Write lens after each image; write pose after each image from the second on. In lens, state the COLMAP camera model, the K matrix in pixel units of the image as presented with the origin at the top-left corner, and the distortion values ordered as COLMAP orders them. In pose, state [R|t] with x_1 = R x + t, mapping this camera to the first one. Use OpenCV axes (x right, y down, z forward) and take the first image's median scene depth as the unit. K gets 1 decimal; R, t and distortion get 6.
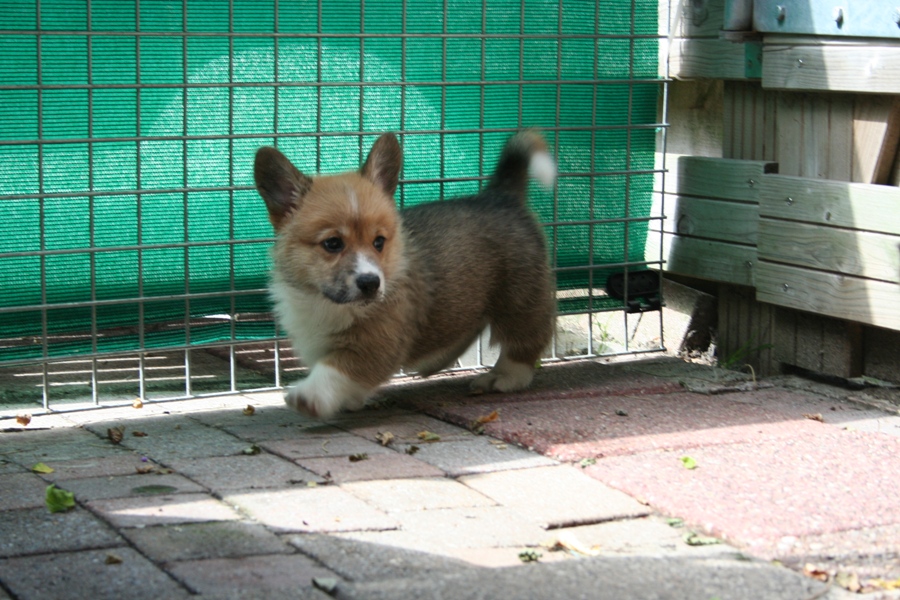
lens RADIAL K [[2195.5, 0, 451.7], [0, 2195.5, 300.5], [0, 0, 1]] dist [0.109546, 0.000000]
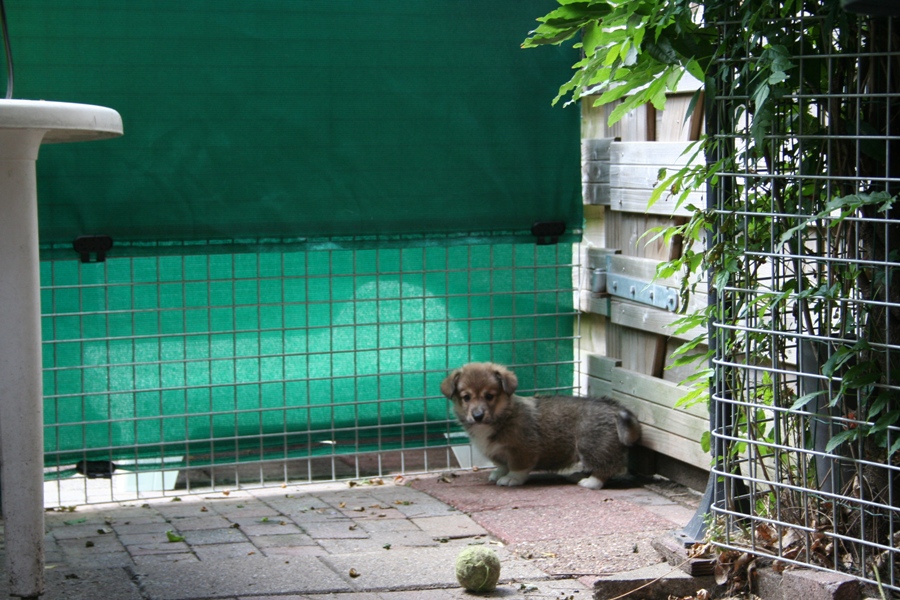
lens RADIAL K [[2195.5, 0, 449.9], [0, 2195.5, 303.7], [0, 0, 1]] dist [0.109546, 0.000000]
pose [[0.989112, -0.004947, -0.147080, 0.297552], [-0.001708, 0.998982, -0.045088, -0.028226], [0.147153, 0.044848, 0.988097, -0.948128]]
